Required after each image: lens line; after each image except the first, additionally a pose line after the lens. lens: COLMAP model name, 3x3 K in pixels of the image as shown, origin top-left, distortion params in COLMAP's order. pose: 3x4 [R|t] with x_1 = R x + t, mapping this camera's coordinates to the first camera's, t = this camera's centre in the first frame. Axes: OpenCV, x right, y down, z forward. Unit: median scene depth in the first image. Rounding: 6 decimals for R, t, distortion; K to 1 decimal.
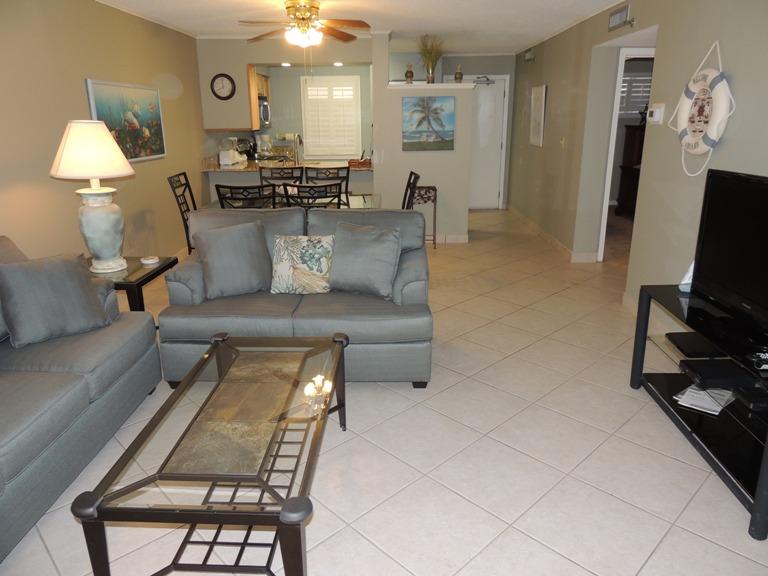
lens RADIAL K [[543.3, 0, 383.3], [0, 543.3, 288.6], [0, 0, 1]] dist [-0.004260, -0.000247]
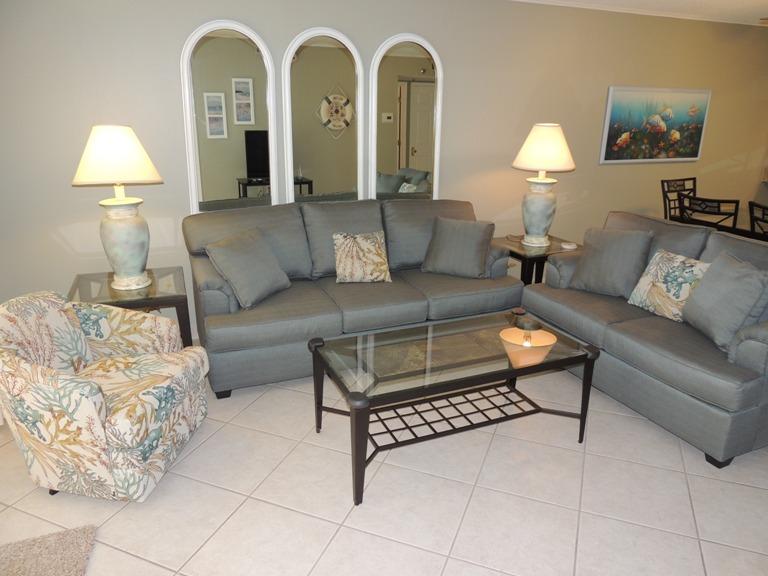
lens RADIAL K [[543.3, 0, 378.3], [0, 543.3, 288.7], [0, 0, 1]] dist [-0.004260, -0.000247]
pose [[0.406704, 0.293813, -0.865024, 0.465303], [-0.284841, 0.940453, 0.185511, -0.070178], [0.868019, 0.170946, 0.466176, 0.133174]]
